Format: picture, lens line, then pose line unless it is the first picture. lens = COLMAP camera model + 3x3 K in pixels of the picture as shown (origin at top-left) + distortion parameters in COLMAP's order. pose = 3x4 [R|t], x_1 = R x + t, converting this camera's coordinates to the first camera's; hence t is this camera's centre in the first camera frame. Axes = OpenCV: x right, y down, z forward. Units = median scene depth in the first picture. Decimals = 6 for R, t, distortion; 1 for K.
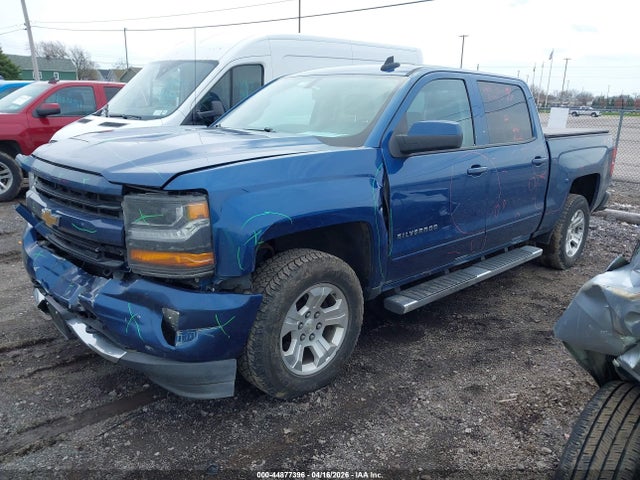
lens RADIAL K [[473.6, 0, 320.0], [0, 473.6, 240.0], [0, 0, 1]] dist [0.119804, -0.152964]
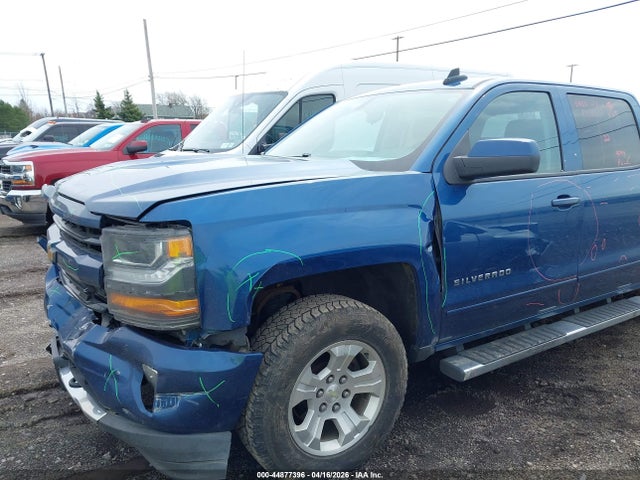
lens RADIAL K [[463.6, 0, 344.7], [0, 463.6, 246.6], [0, 0, 1]] dist [0.008801, 0.004904]
pose [[0.984098, 0.015780, -0.176926, 0.123045], [-0.026215, 0.998041, -0.056797, -0.019299], [0.175684, 0.060532, 0.982584, 0.210904]]
